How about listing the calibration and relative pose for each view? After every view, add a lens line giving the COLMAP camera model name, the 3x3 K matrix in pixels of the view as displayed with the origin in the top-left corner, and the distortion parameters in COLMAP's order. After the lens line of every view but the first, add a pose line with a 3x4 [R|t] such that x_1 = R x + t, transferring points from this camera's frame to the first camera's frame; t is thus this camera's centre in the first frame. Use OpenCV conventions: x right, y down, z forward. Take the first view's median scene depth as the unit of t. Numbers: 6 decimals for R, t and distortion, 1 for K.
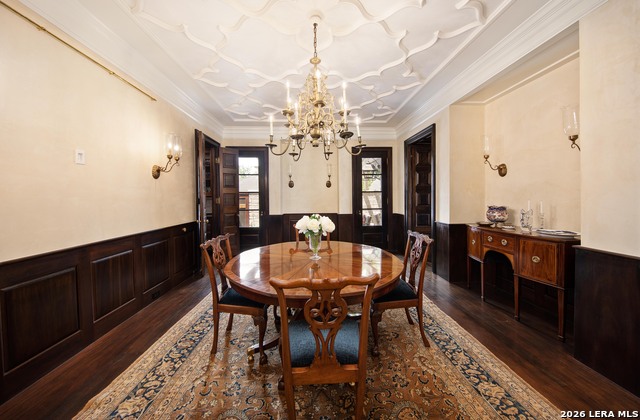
lens RADIAL K [[210.4, 0, 320.9], [0, 210.4, 201.7], [0, 0, 1]] dist [-0.001926, -0.000145]
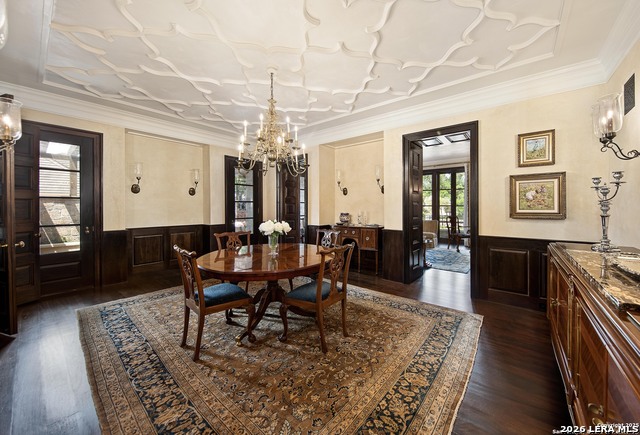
lens RADIAL K [[248.0, 0, 320.0], [0, 248.0, 211.4], [0, 0, 1]] dist [0.001569, 0.000146]
pose [[0.673969, -0.005679, 0.738738, -0.780728], [0.009157, 0.999958, -0.000668, 0.009400], [-0.738703, 0.007215, 0.673993, -0.197946]]
